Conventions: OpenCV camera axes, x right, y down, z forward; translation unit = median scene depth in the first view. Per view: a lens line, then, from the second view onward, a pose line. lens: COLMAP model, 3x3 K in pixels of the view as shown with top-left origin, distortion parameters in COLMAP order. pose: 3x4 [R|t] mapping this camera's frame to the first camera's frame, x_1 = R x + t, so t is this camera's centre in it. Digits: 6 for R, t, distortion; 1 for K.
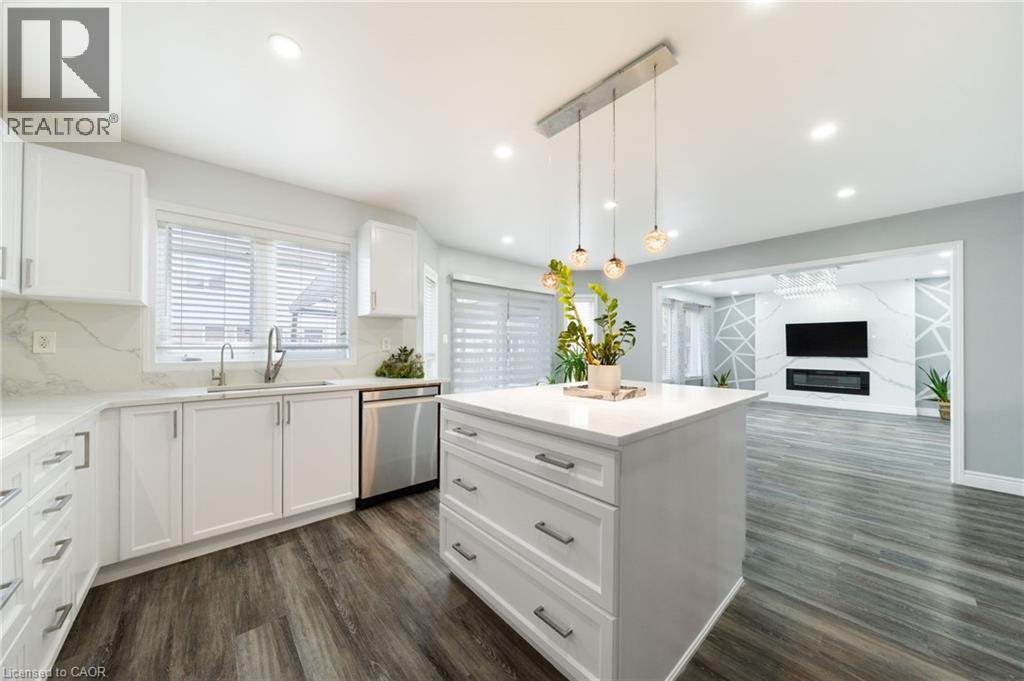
lens RADIAL K [[348.4, 0, 513.7], [0, 348.4, 343.8], [0, 0, 1]] dist [-0.002867, -0.000136]
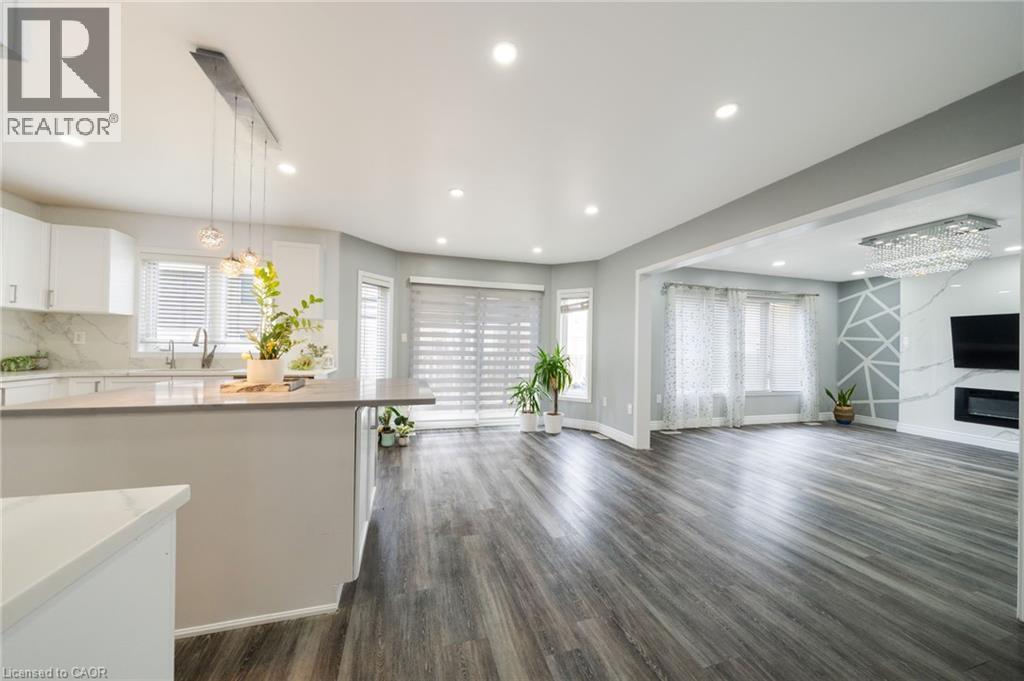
lens RADIAL K [[348.4, 0, 510.5], [0, 348.4, 345.3], [0, 0, 1]] dist [-0.002867, -0.000136]
pose [[0.904837, 0.009107, -0.425662, 0.334514], [-0.009574, 0.999954, 0.001041, 0.002791], [0.425651, 0.003133, 0.904882, 0.091698]]
